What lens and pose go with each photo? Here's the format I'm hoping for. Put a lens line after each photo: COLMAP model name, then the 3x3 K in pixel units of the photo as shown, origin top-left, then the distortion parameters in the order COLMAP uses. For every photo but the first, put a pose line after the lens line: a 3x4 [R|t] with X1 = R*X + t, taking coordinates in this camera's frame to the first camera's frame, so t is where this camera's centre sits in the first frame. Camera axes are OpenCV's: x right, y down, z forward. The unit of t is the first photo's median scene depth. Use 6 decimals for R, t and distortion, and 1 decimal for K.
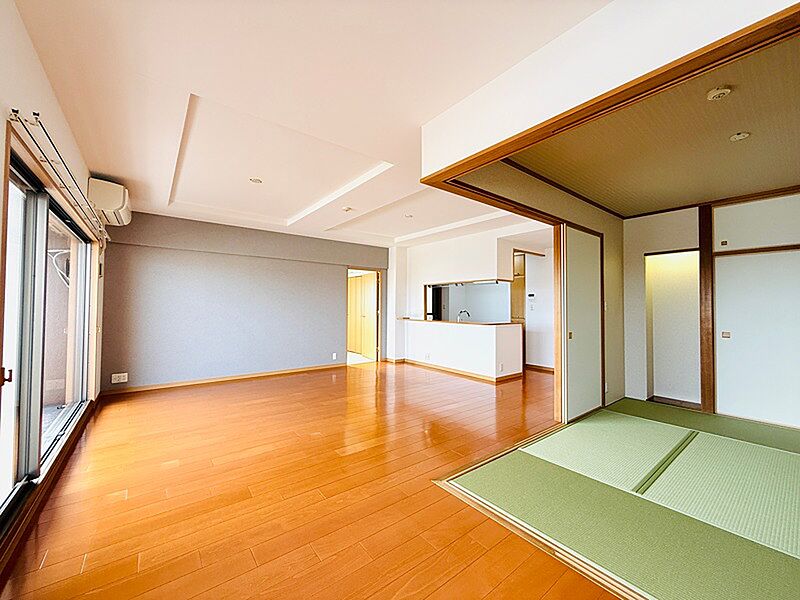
lens RADIAL K [[319.6, 0, 396.5], [0, 319.6, 298.5], [0, 0, 1]] dist [0.001686, -0.000629]
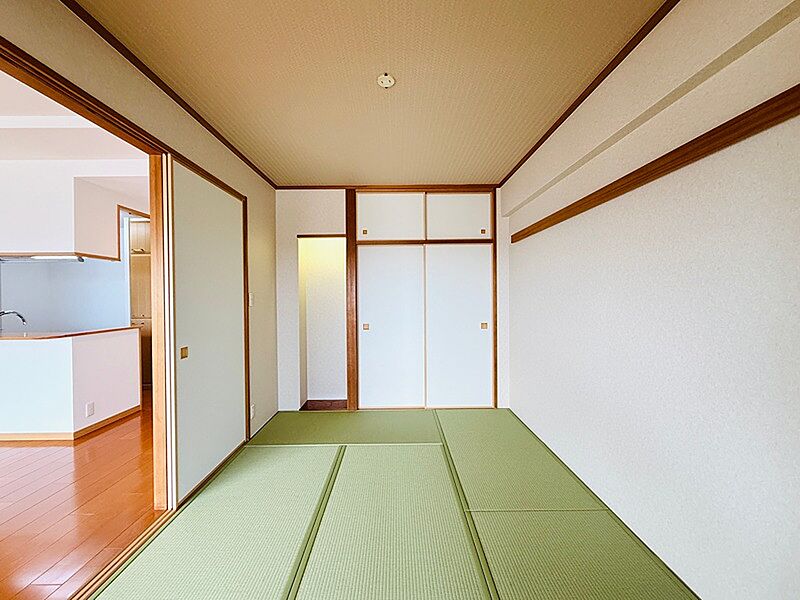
lens RADIAL K [[319.6, 0, 397.3], [0, 319.6, 298.5], [0, 0, 1]] dist [0.001686, -0.000629]
pose [[0.603441, -0.022125, 0.797101, 0.284123], [-0.005330, 0.999481, 0.031777, -0.002963], [-0.797390, -0.023424, 0.603009, 0.307958]]
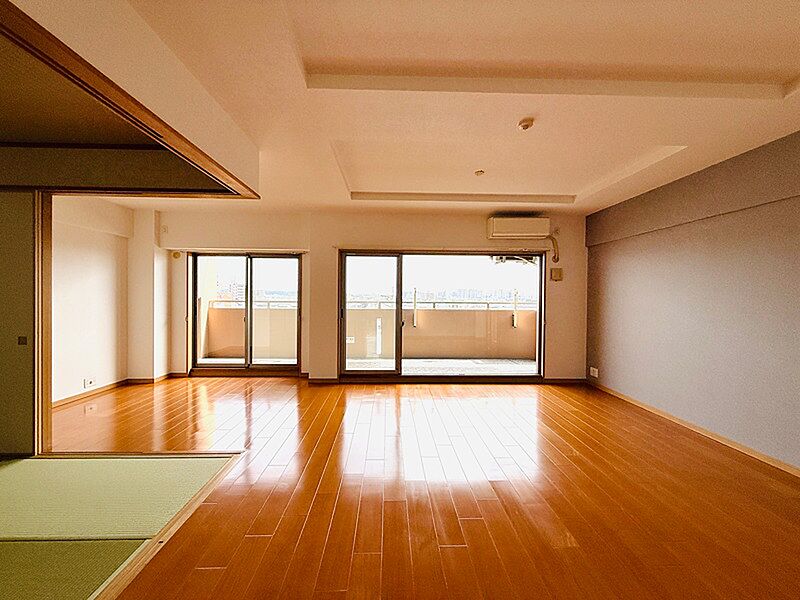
lens RADIAL K [[319.6, 0, 397.3], [0, 319.6, 296.8], [0, 0, 1]] dist [0.001686, -0.000629]
pose [[-0.589667, -0.013566, -0.807532, 0.405015], [0.003254, 0.999811, -0.019173, 0.018420], [0.807640, -0.013934, -0.589512, 1.179172]]
